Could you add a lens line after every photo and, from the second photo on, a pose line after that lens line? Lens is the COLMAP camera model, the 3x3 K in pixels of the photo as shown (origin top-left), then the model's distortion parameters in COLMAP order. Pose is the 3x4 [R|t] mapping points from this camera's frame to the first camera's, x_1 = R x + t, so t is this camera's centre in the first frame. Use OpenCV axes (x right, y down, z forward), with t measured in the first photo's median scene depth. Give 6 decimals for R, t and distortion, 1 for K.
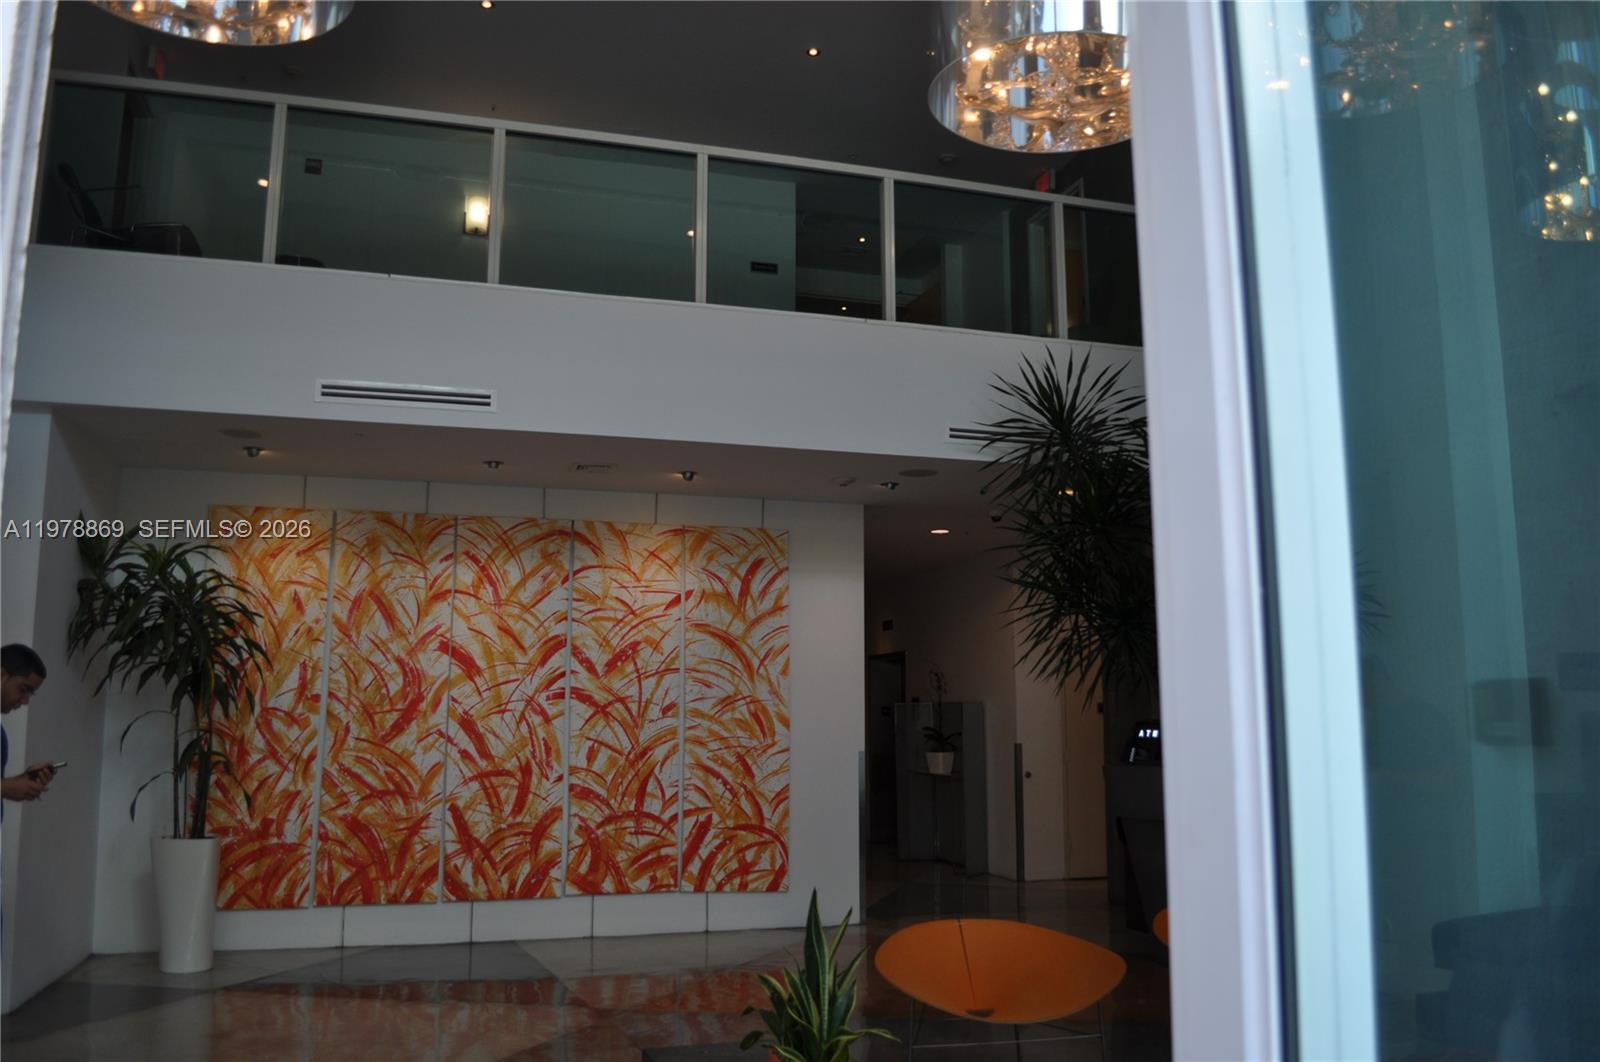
lens RADIAL K [[1274.1, 0, 800.7], [0, 1274.1, 527.4], [0, 0, 1]] dist [-0.086990, 0.013445]
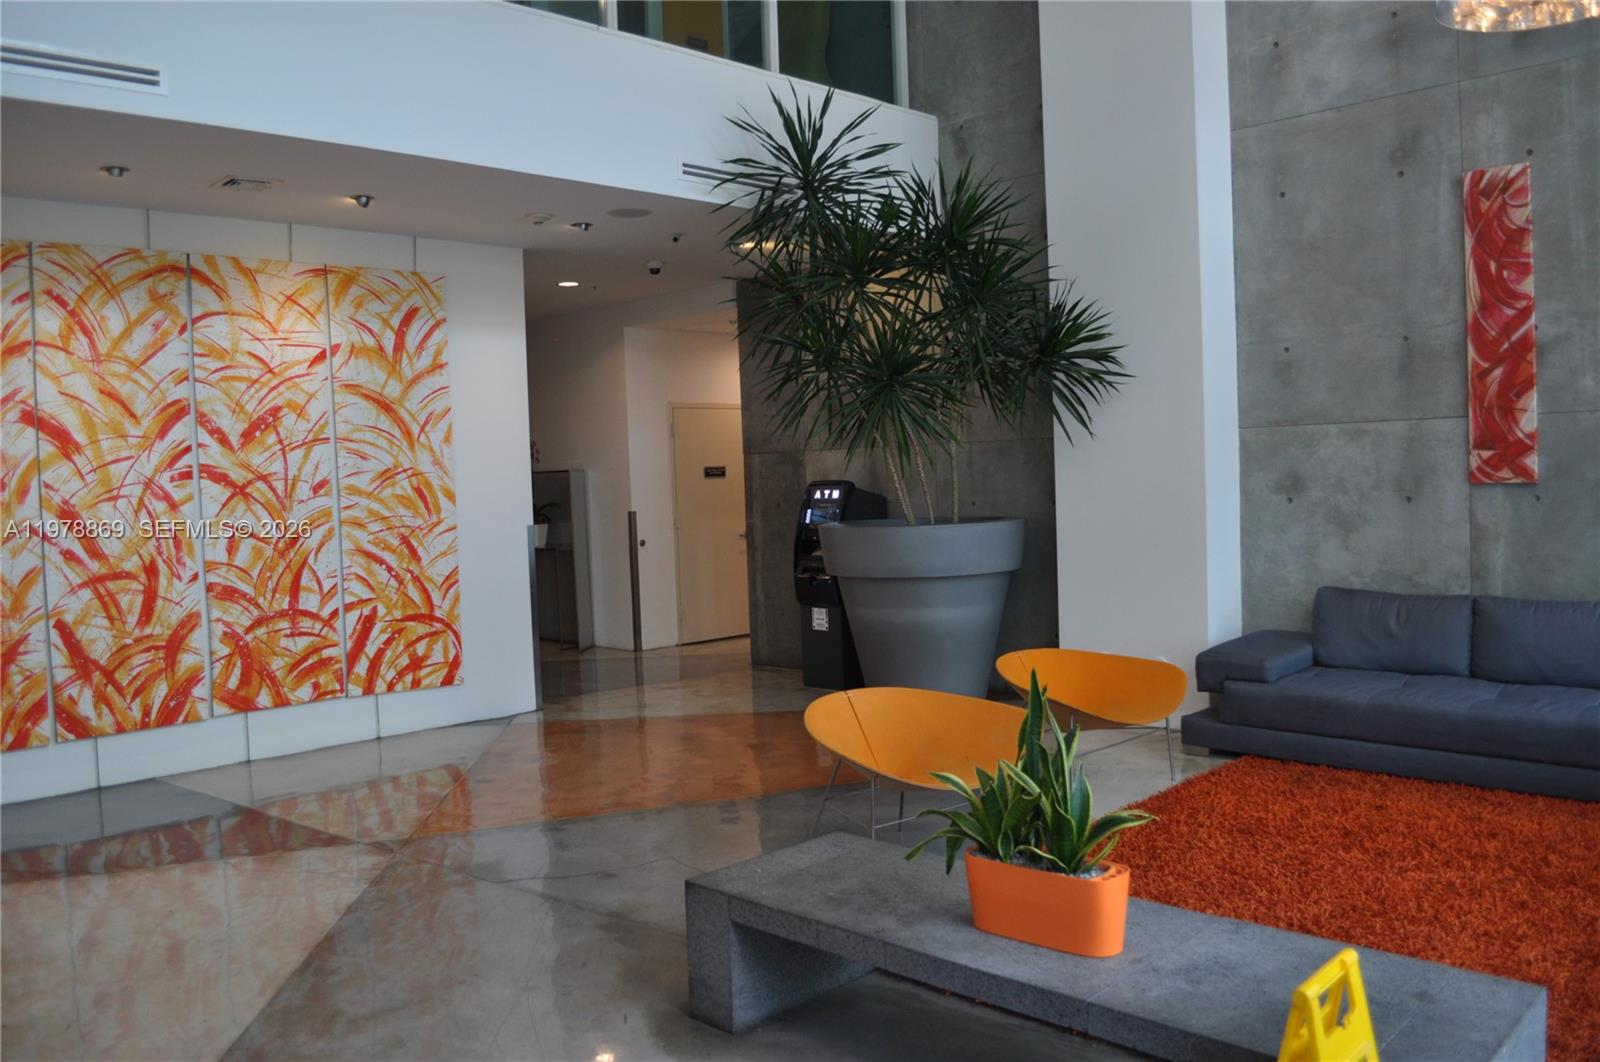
lens RADIAL K [[1274.1, 0, 800.3], [0, 1274.1, 538.0], [0, 0, 1]] dist [-0.086990, 0.013445]
pose [[0.883389, -0.054118, 0.465505, -0.216578], [-0.033681, 0.983410, 0.178245, 0.018308], [-0.467429, -0.173138, 0.866910, 0.130840]]
